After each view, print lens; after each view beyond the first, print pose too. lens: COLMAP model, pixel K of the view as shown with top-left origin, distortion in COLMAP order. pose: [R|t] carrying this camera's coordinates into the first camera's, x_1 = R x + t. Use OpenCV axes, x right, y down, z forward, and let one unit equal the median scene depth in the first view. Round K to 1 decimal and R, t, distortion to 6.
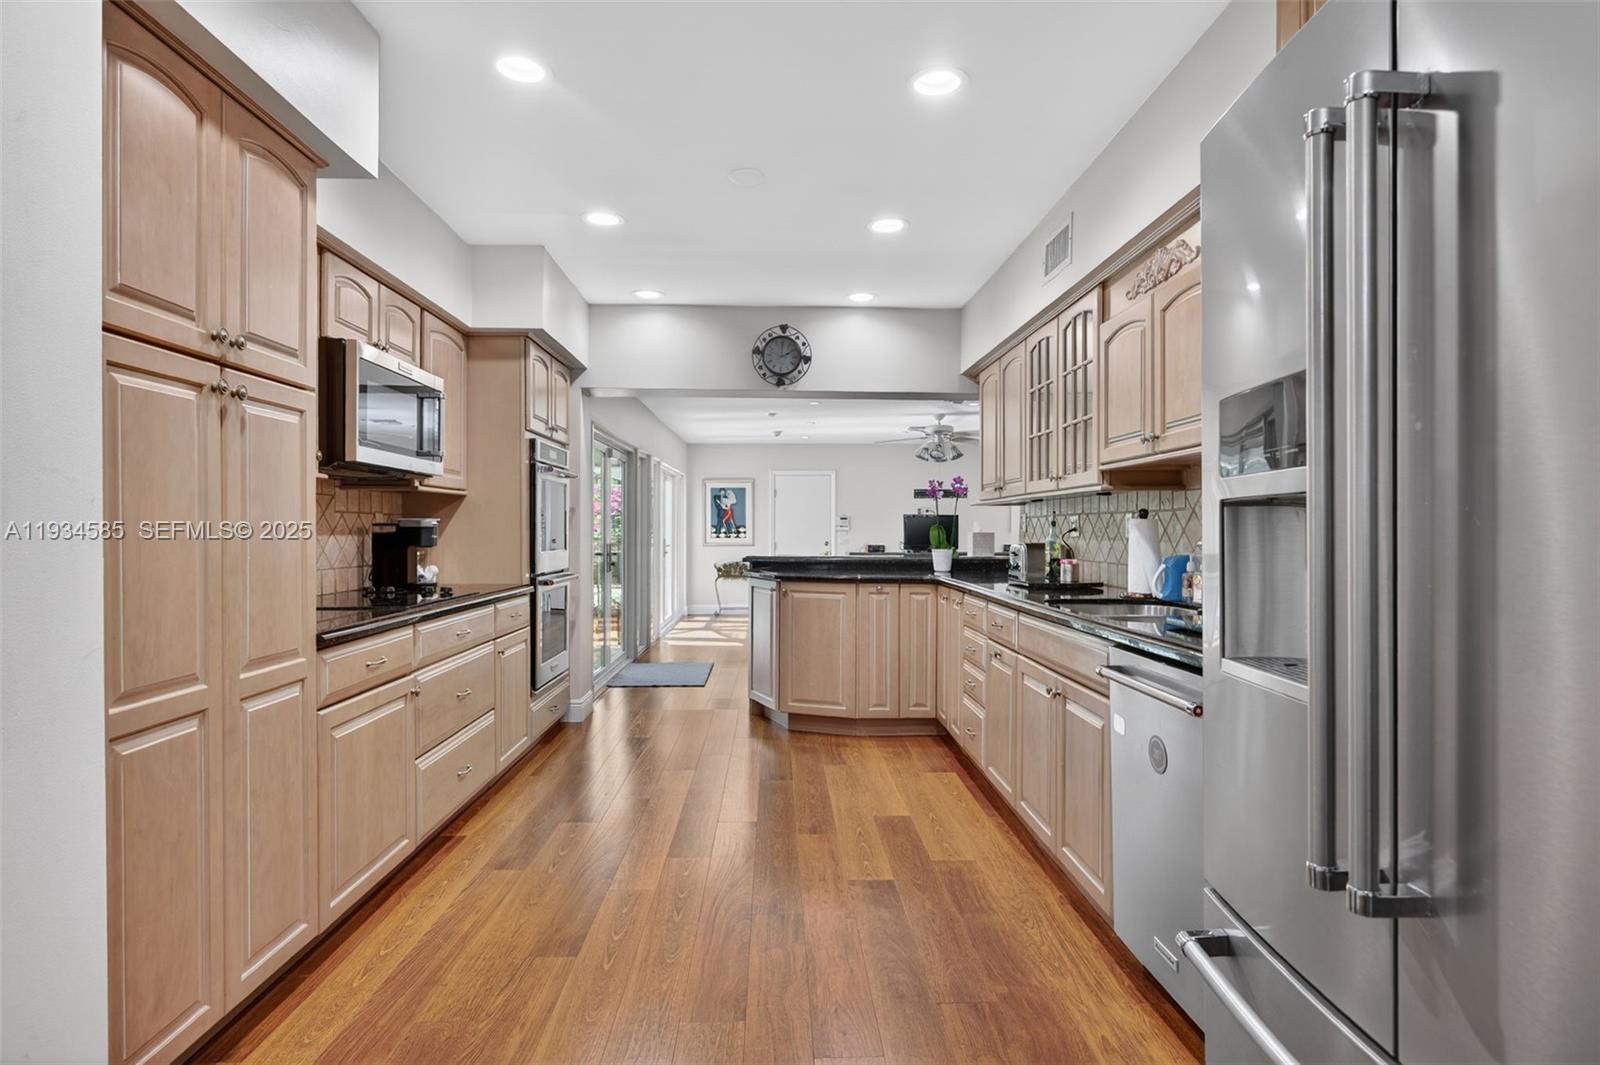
lens RADIAL K [[870.4, 0, 800.0], [0, 870.4, 532.5], [0, 0, 1]] dist [0.000466, -0.000068]
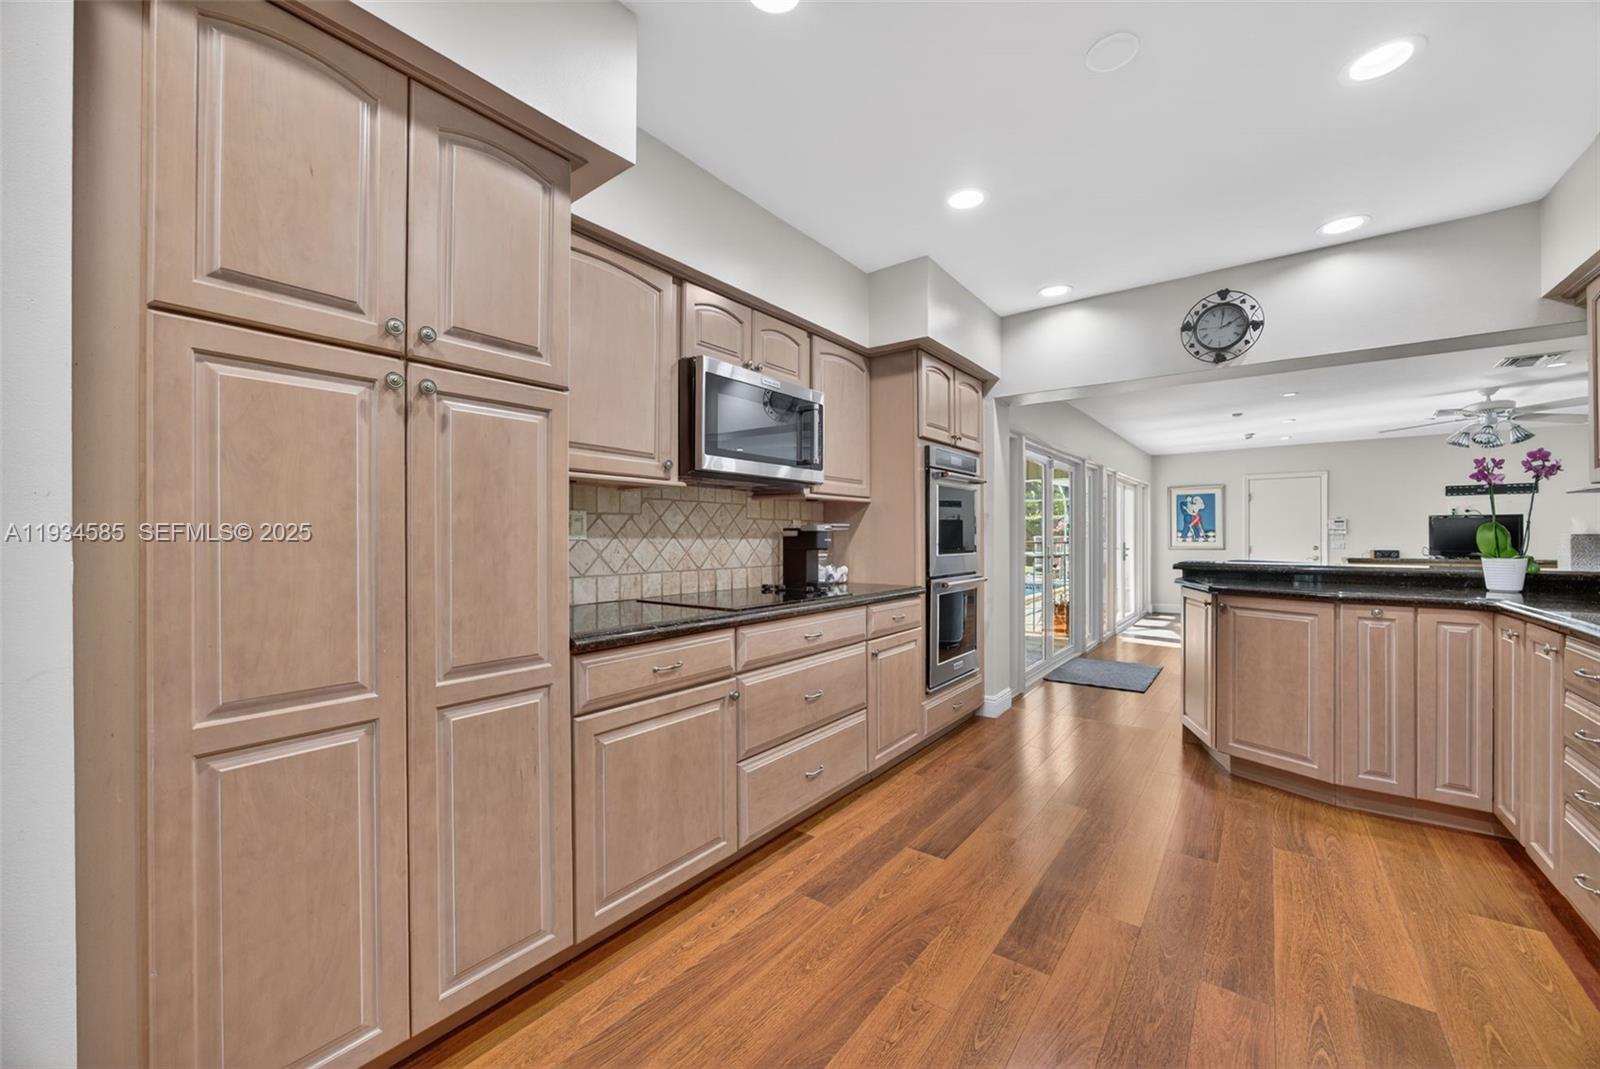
lens RADIAL K [[615.3, 0, 808.2], [0, 615.3, 532.4], [0, 0, 1]] dist [-0.029480, 0.009867]
pose [[0.775296, -0.006238, -0.631568, 0.045388], [0.000906, 0.999961, -0.008764, 0.001833], [0.631598, 0.006223, 0.775271, 0.336075]]
